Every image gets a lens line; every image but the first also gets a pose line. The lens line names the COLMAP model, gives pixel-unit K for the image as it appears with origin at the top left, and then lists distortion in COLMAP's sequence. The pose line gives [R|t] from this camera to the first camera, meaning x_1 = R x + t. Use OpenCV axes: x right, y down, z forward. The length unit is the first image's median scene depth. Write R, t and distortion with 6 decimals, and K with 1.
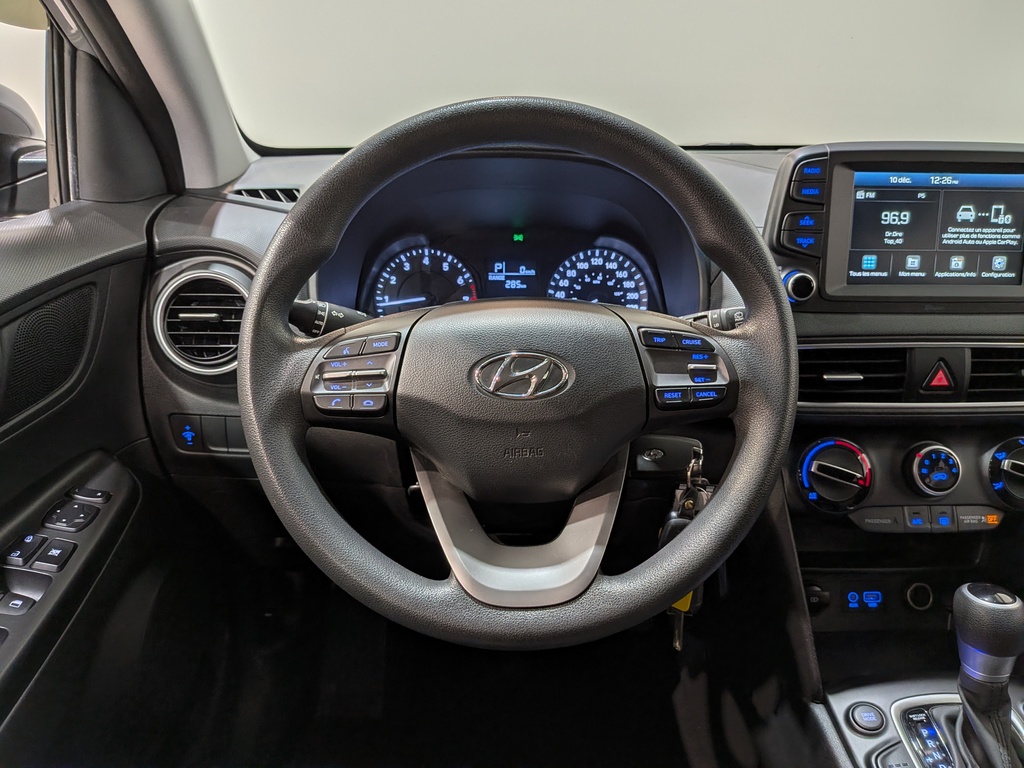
lens RADIAL K [[745.6, 0, 518.1], [0, 745.6, 393.5], [0, 0, 1]] dist [0.044491, -0.083818]
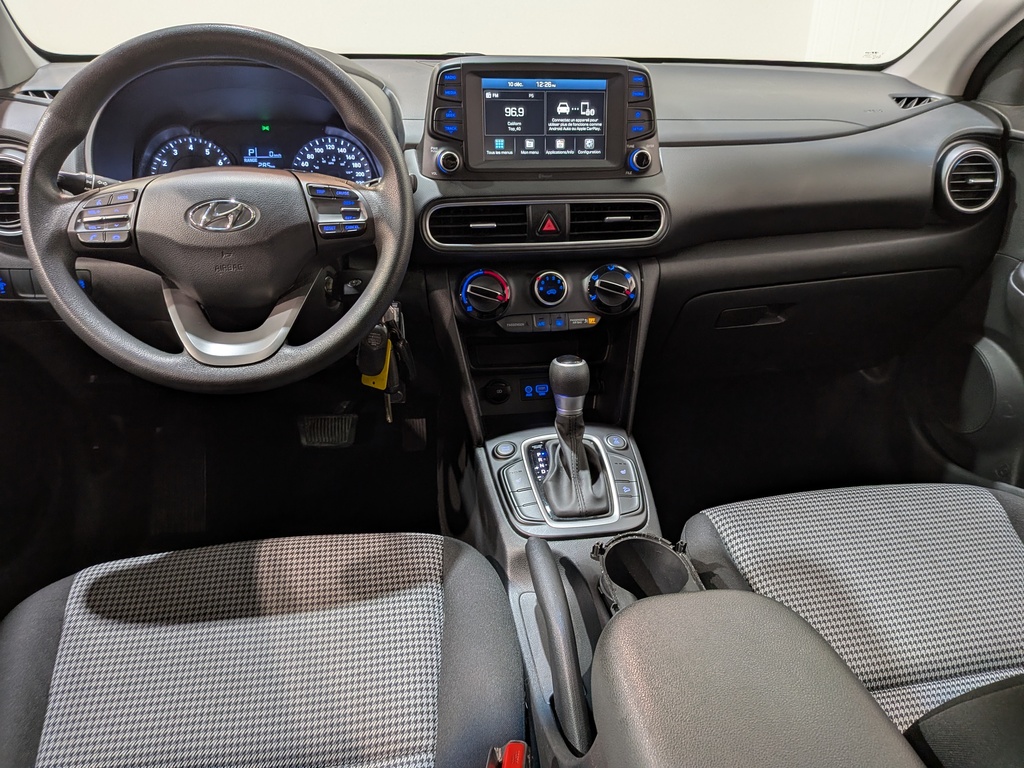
lens RADIAL K [[745.6, 0, 527.0], [0, 745.6, 392.7], [0, 0, 1]] dist [0.044491, -0.083818]
pose [[0.986310, -0.056605, 0.154882, 0.266496], [0.038232, 0.992142, 0.119129, 0.129114], [-0.160408, -0.111577, 0.980724, -0.469569]]
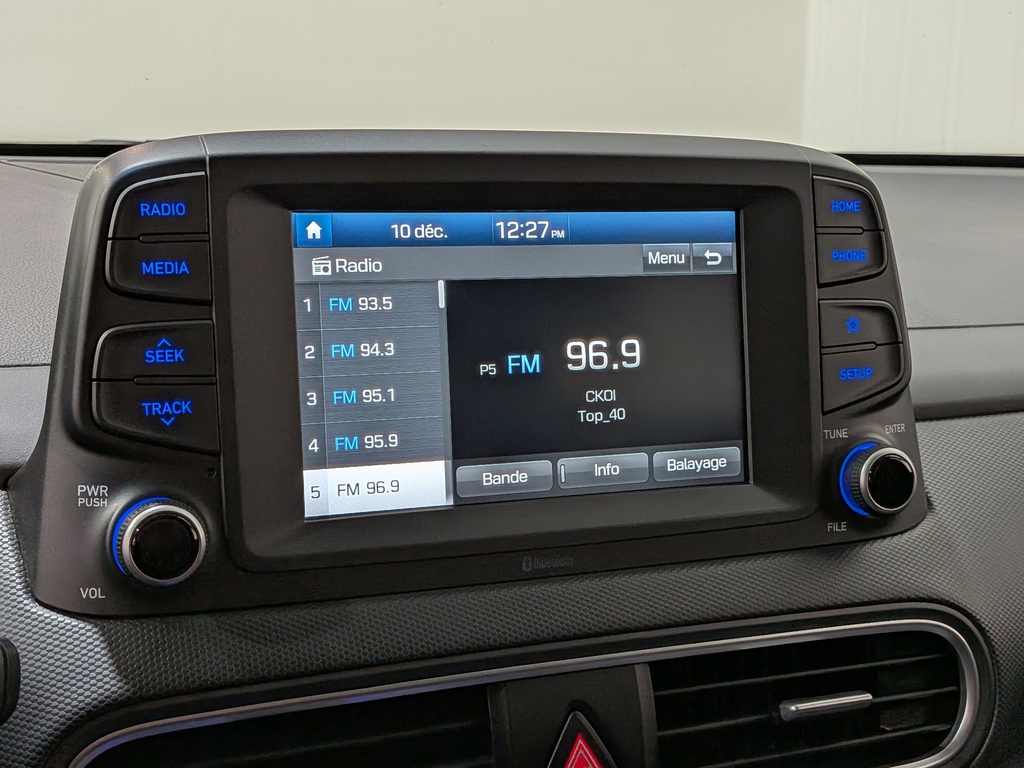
lens RADIAL K [[1523.1, 0, 533.2], [0, 1523.1, 360.1], [0, 0, 1]] dist [0.013334, 0.000000]
pose [[0.924014, -0.044764, 0.379728, 0.265946], [0.112893, 0.980788, -0.159089, -0.092951], [-0.365312, 0.189869, 0.911316, 0.296694]]
